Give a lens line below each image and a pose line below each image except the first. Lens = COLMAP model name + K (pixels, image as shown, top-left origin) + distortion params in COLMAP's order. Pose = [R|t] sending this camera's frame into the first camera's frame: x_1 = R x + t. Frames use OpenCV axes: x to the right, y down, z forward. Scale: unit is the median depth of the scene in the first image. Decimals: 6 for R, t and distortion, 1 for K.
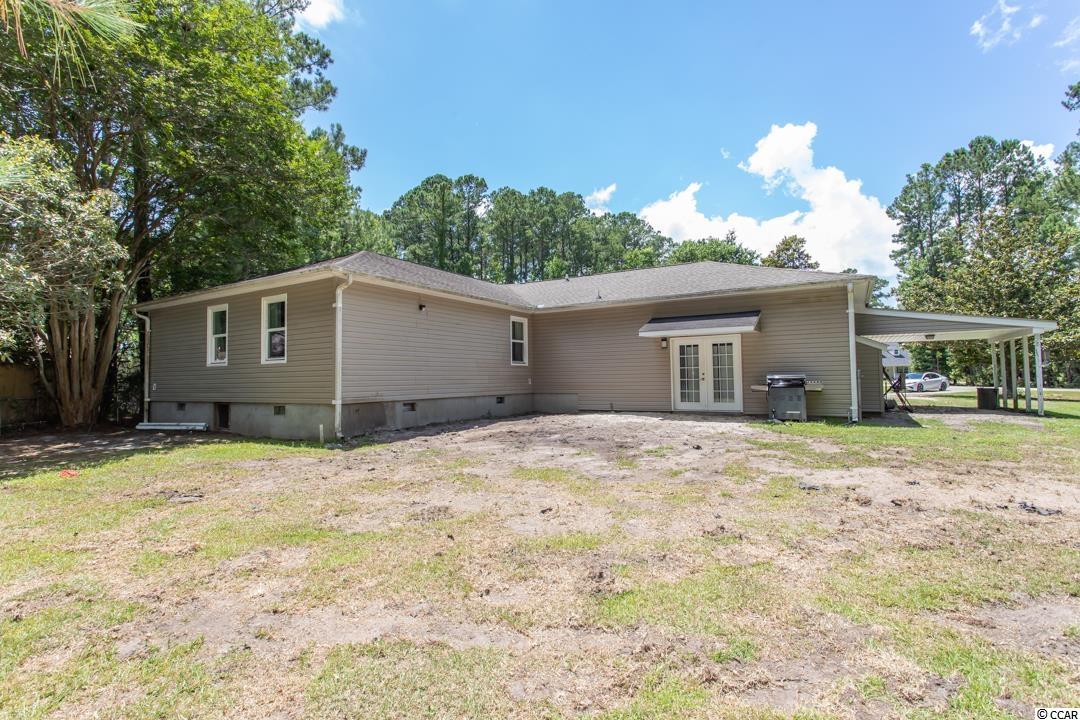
lens RADIAL K [[516.5, 0, 538.0], [0, 516.5, 362.5], [0, 0, 1]] dist [-0.000382, 0.003889]
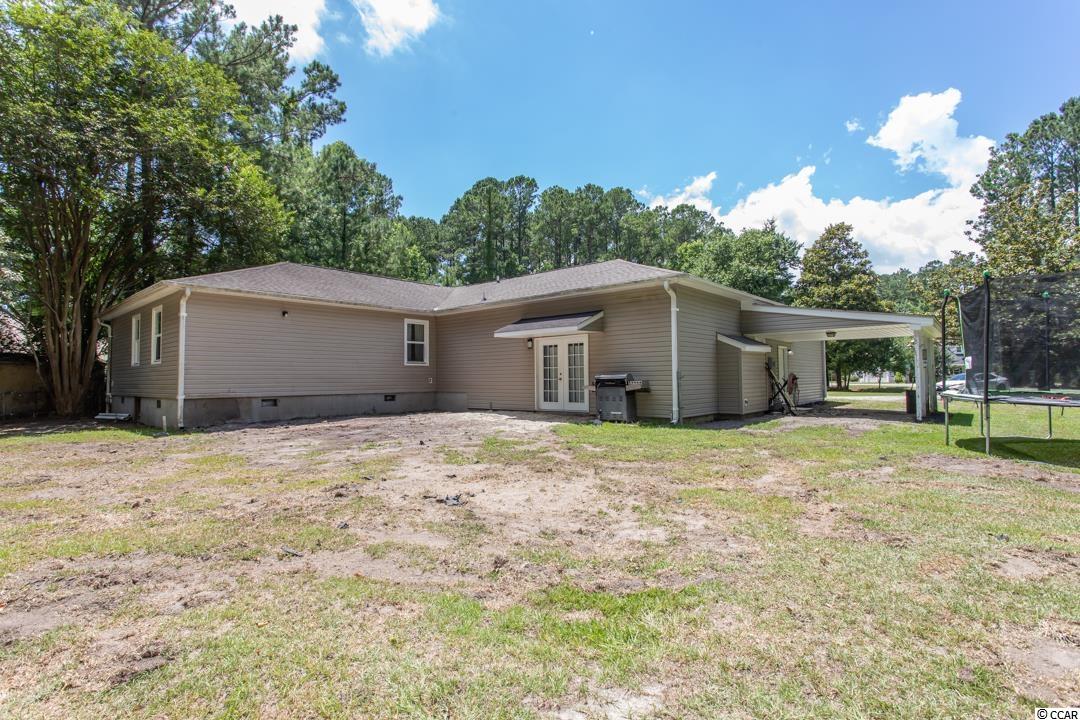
lens RADIAL K [[526.8, 0, 541.1], [0, 526.8, 361.8], [0, 0, 1]] dist [-0.011397, 0.000465]
pose [[0.984085, -0.001198, -0.177693, 0.388888], [0.001231, 0.999999, 0.000076, -0.001444], [0.177693, -0.000294, 0.984086, -0.013445]]
